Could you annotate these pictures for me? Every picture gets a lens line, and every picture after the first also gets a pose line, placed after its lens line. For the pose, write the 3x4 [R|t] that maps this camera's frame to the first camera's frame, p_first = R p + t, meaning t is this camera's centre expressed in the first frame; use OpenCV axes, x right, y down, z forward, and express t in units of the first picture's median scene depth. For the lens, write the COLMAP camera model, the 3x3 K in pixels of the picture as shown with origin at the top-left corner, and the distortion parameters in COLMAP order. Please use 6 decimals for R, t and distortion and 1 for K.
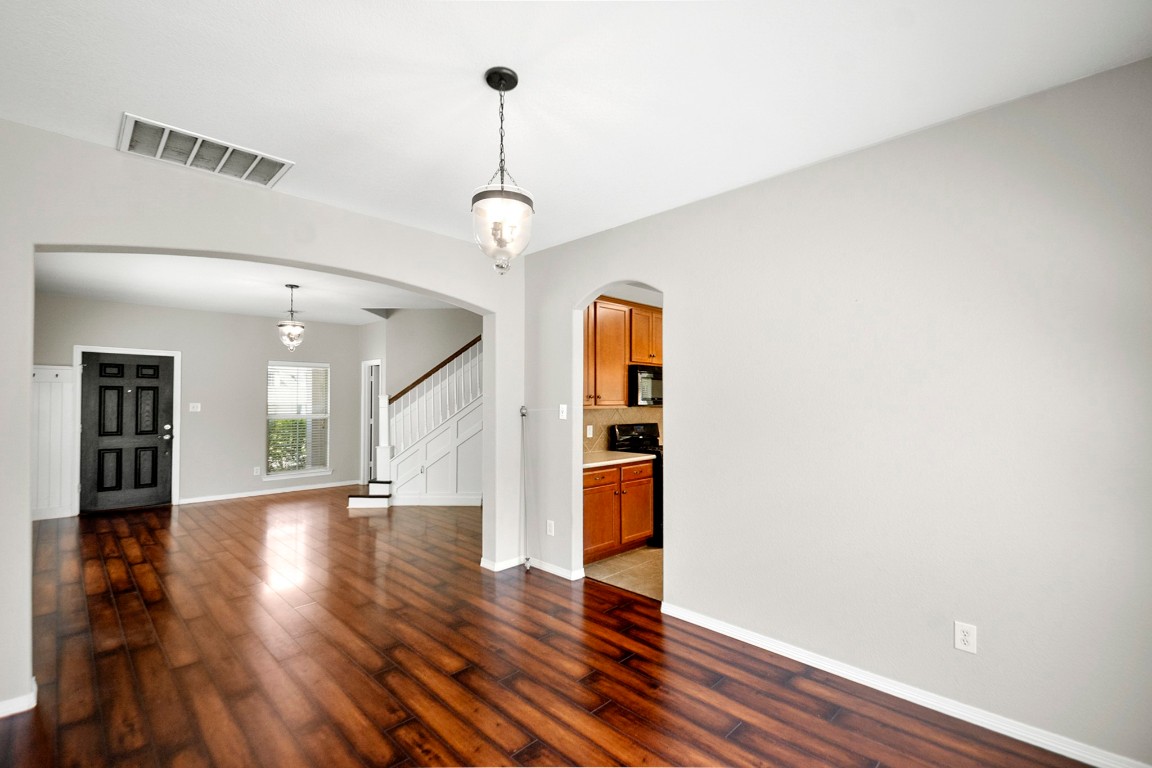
lens RADIAL K [[504.1, 0, 573.5], [0, 504.1, 389.4], [0, 0, 1]] dist [0.018373, -0.009146]
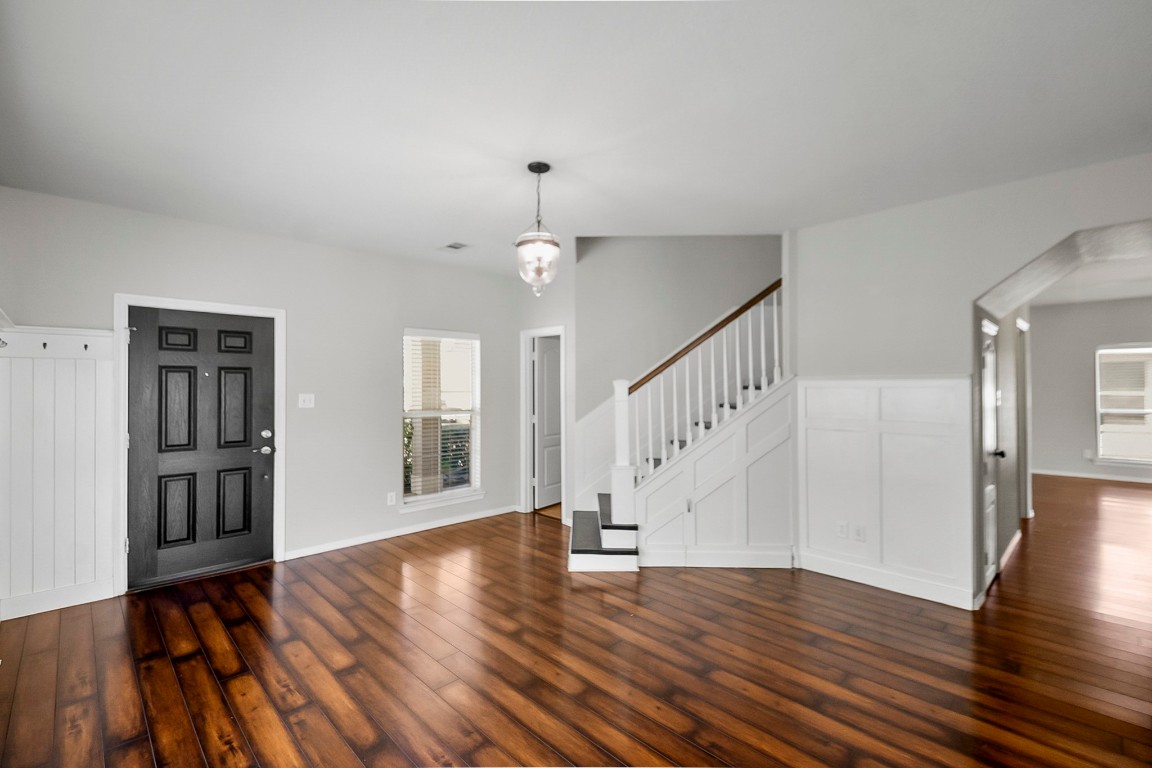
lens RADIAL K [[504.1, 0, 583.4], [0, 504.1, 380.0], [0, 0, 1]] dist [0.018373, -0.009146]
pose [[0.999747, -0.002203, -0.022391, -0.418260], [0.002492, 0.999914, 0.012874, 0.002987], [0.022361, -0.012927, 0.999666, 0.415989]]
